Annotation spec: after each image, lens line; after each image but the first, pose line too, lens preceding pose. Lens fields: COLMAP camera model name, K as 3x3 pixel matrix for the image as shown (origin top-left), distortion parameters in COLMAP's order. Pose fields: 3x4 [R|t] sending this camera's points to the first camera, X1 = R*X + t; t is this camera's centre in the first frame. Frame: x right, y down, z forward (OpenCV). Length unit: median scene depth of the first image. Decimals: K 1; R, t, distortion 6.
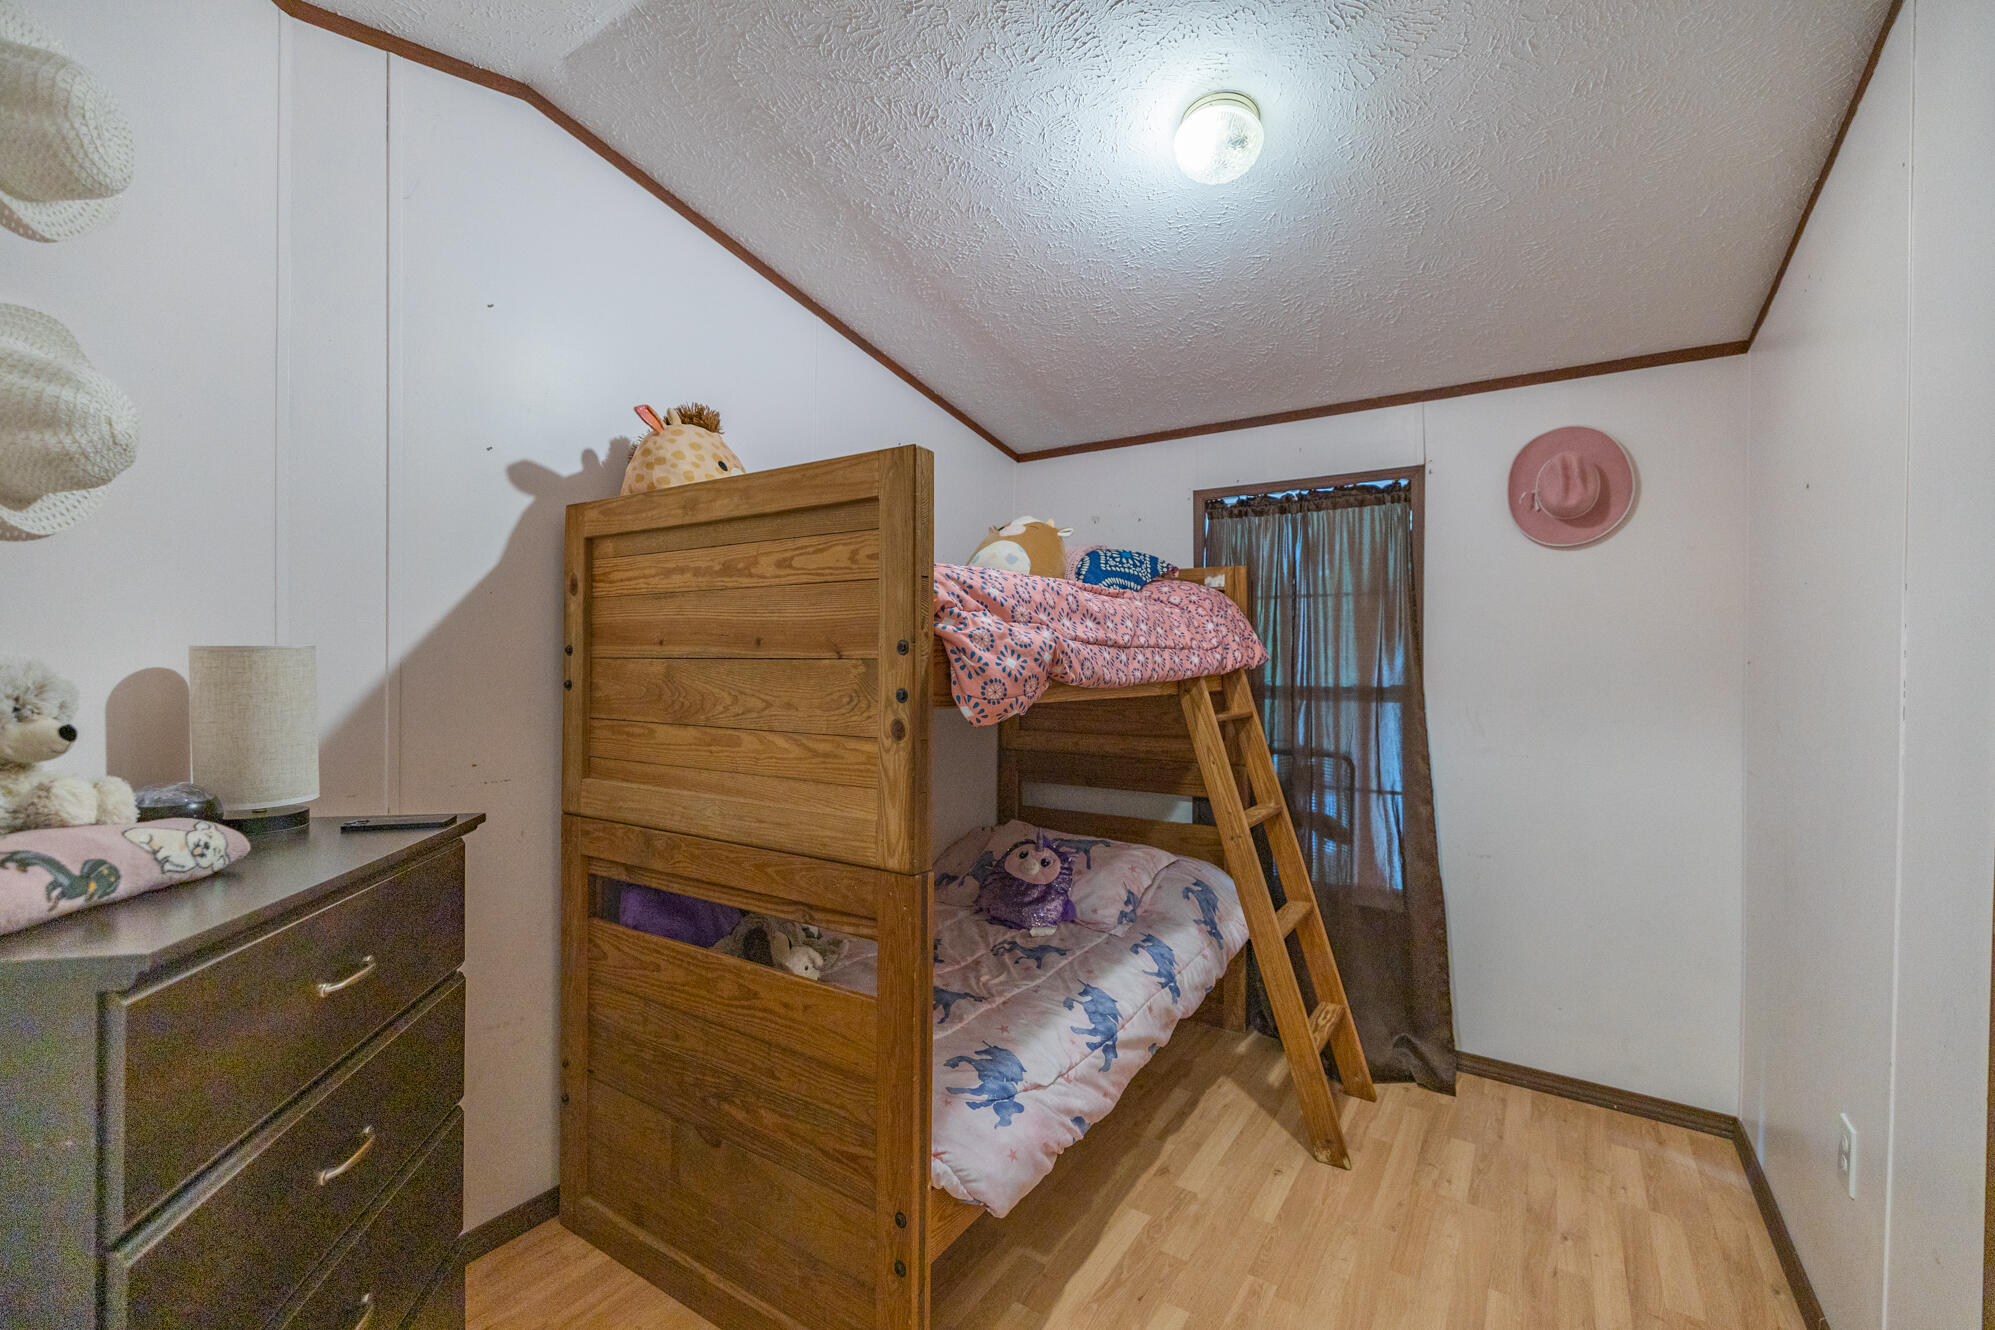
lens RADIAL K [[863.7, 0, 992.3], [0, 863.7, 665.2], [0, 0, 1]] dist [0.004370, 0.000326]
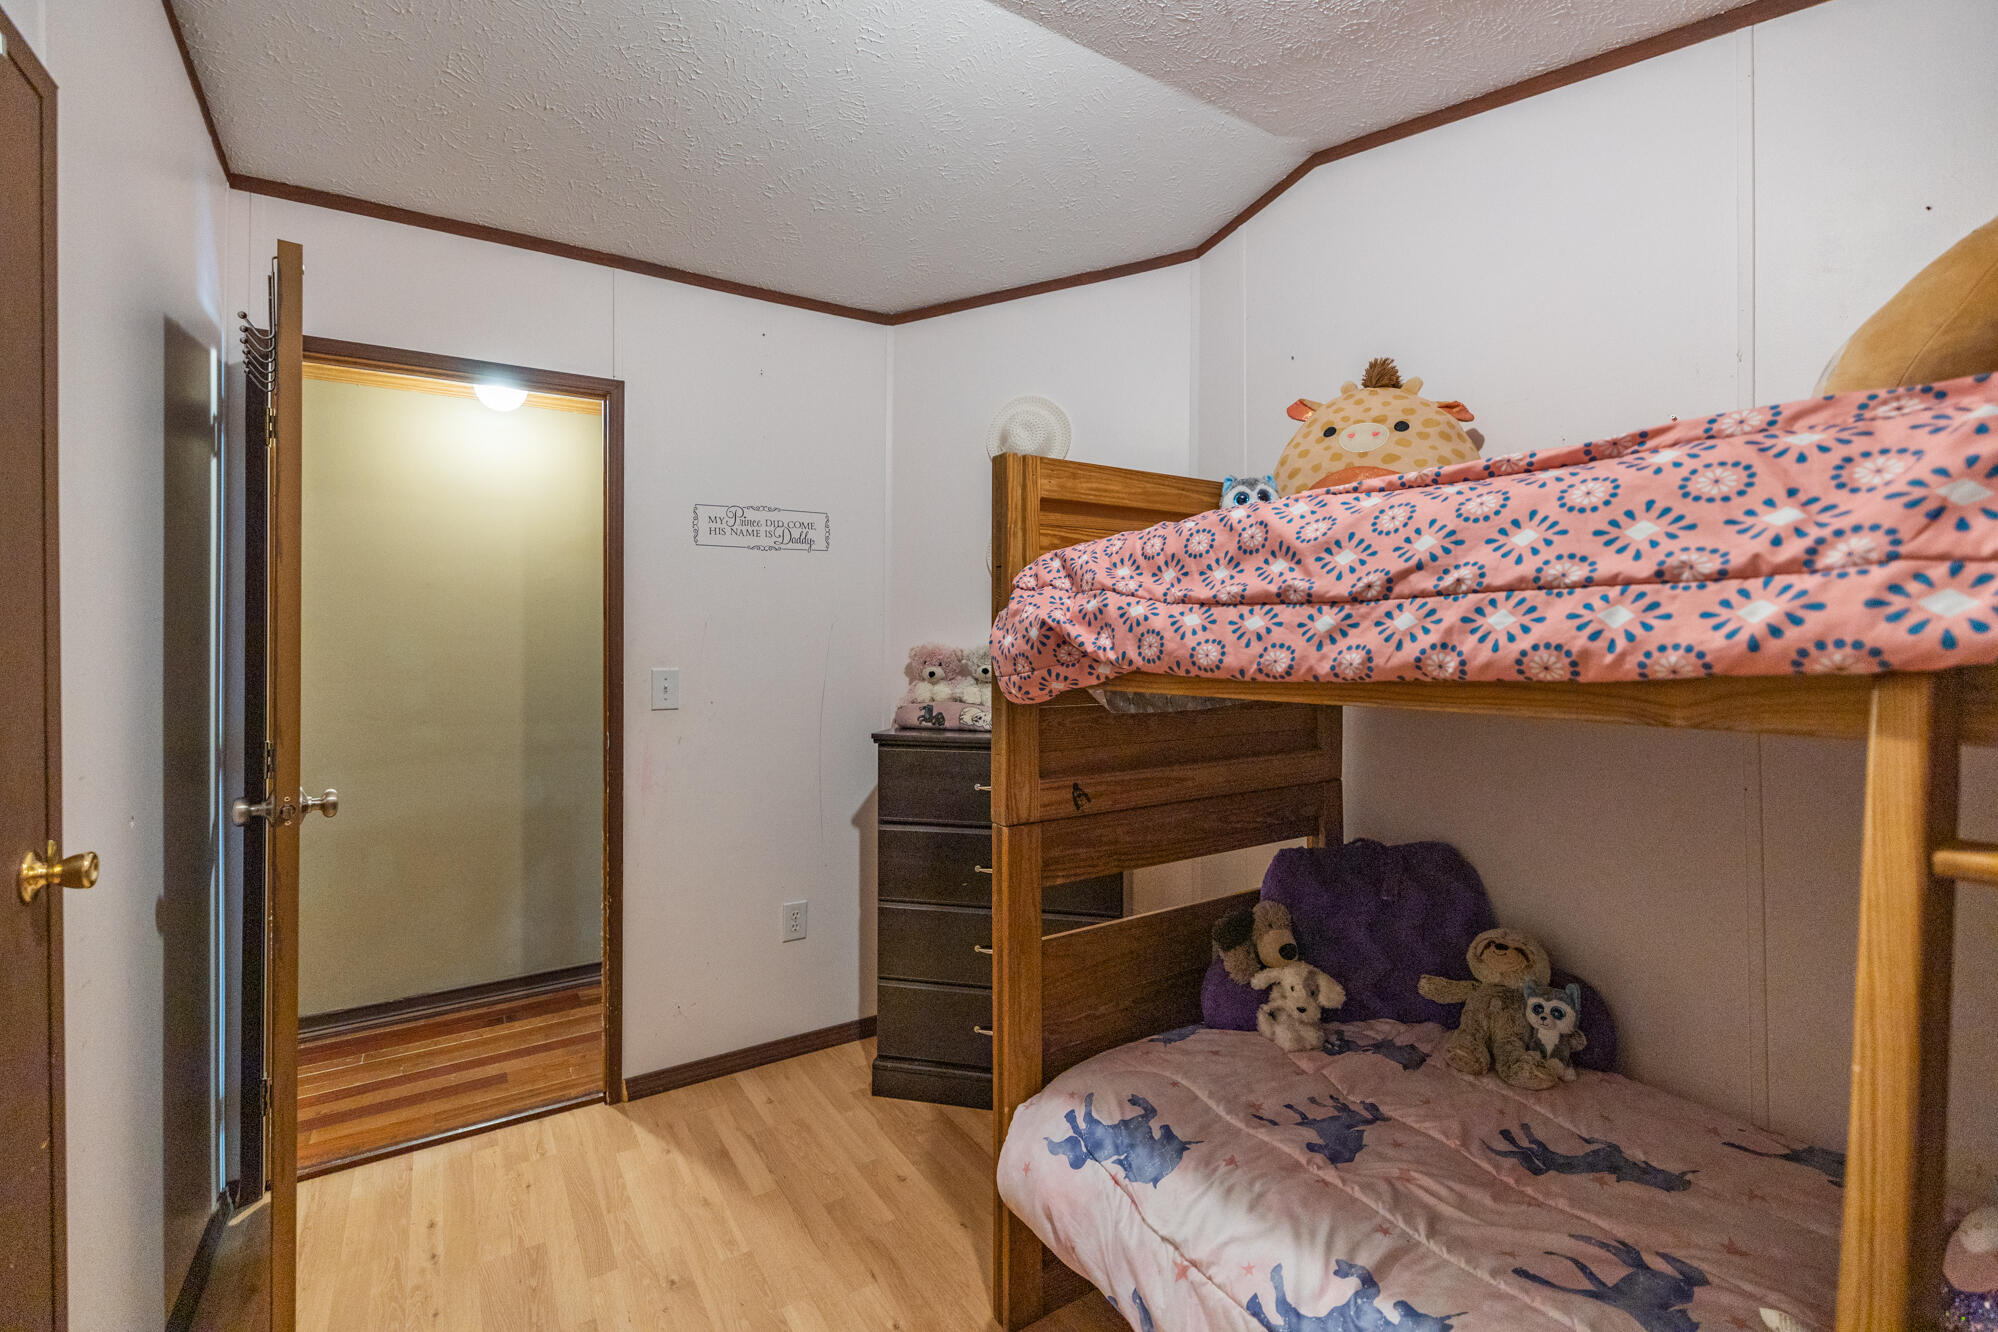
lens RADIAL K [[865.0, 0, 995.5], [0, 865.0, 656.4], [0, 0, 1]] dist [0.004370, 0.000326]
pose [[-0.411237, 0.003377, -0.911522, 0.774273], [-0.001560, 0.999989, 0.004409, 0.009429], [0.911527, 0.003236, -0.411227, 1.179515]]
